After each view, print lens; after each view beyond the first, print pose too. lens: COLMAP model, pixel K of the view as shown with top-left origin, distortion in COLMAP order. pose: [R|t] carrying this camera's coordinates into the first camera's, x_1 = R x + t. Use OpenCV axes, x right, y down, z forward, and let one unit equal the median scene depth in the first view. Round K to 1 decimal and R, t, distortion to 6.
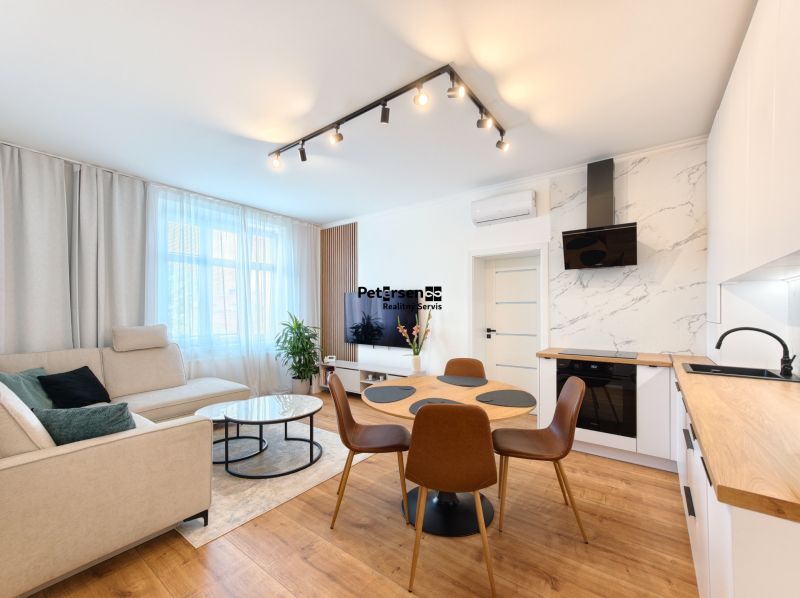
lens RADIAL K [[329.4, 0, 398.8], [0, 329.4, 312.3], [0, 0, 1]] dist [0.000886, 0.004143]
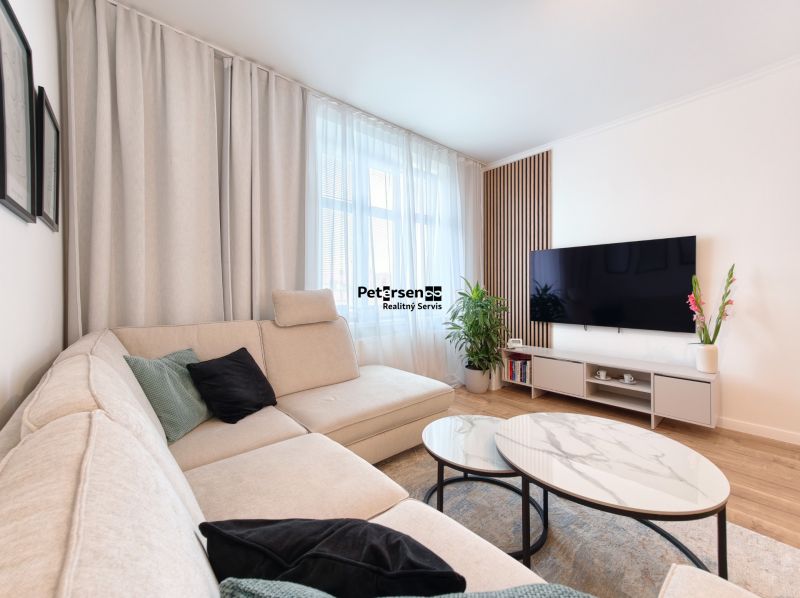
lens RADIAL K [[329.4, 0, 405.5], [0, 329.4, 292.3], [0, 0, 1]] dist [0.000886, 0.004143]
pose [[0.978051, 0.000716, -0.208363, -0.453870], [-0.000457, 0.999999, 0.001291, 0.047297], [0.208364, -0.001167, 0.978051, 0.390913]]
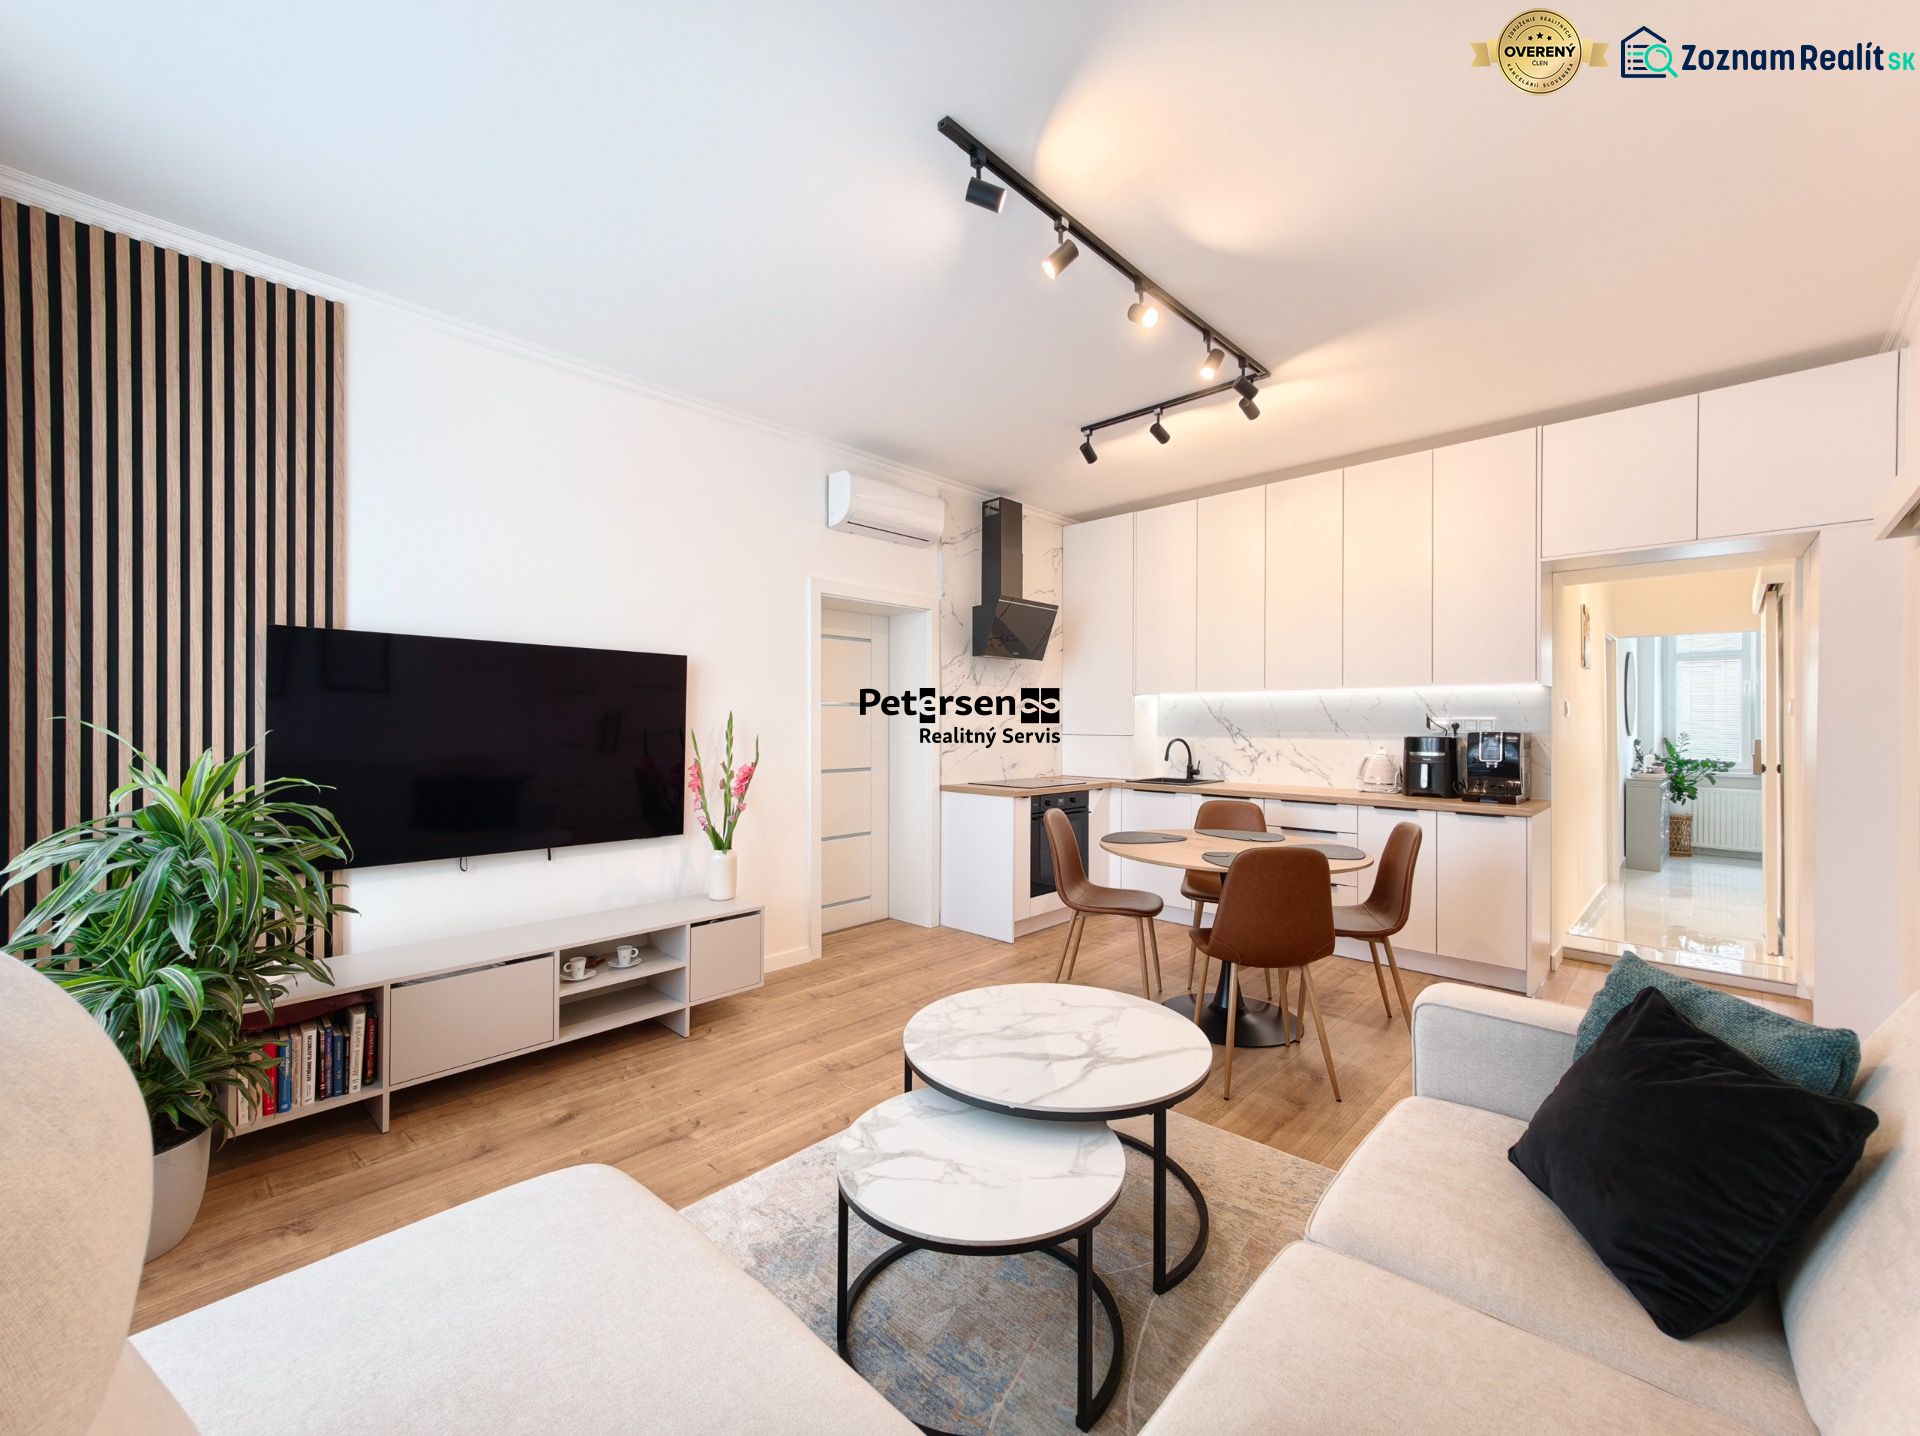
lens RADIAL K [[790.5, 0, 955.8], [0, 790.5, 723.8], [0, 0, 1]] dist [0.000886, 0.004143]
pose [[0.118822, -0.002321, 0.992913, -0.942862], [-0.002912, 0.999992, 0.002686, -0.004088], [-0.992911, -0.003210, 0.118814, 0.853553]]
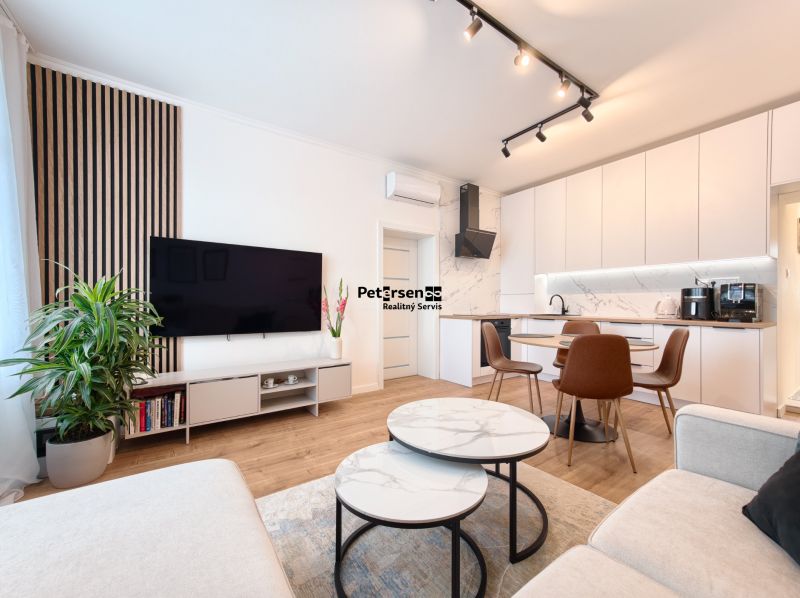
lens RADIAL K [[329.4, 0, 400.0], [0, 329.4, 303.5], [0, 0, 1]] dist [0.000886, 0.004143]
pose [[0.317721, -0.000965, 0.948184, -0.824219], [-0.002065, 0.999996, 0.001709, 0.062956], [-0.948182, -0.002501, 0.317718, 0.783438]]
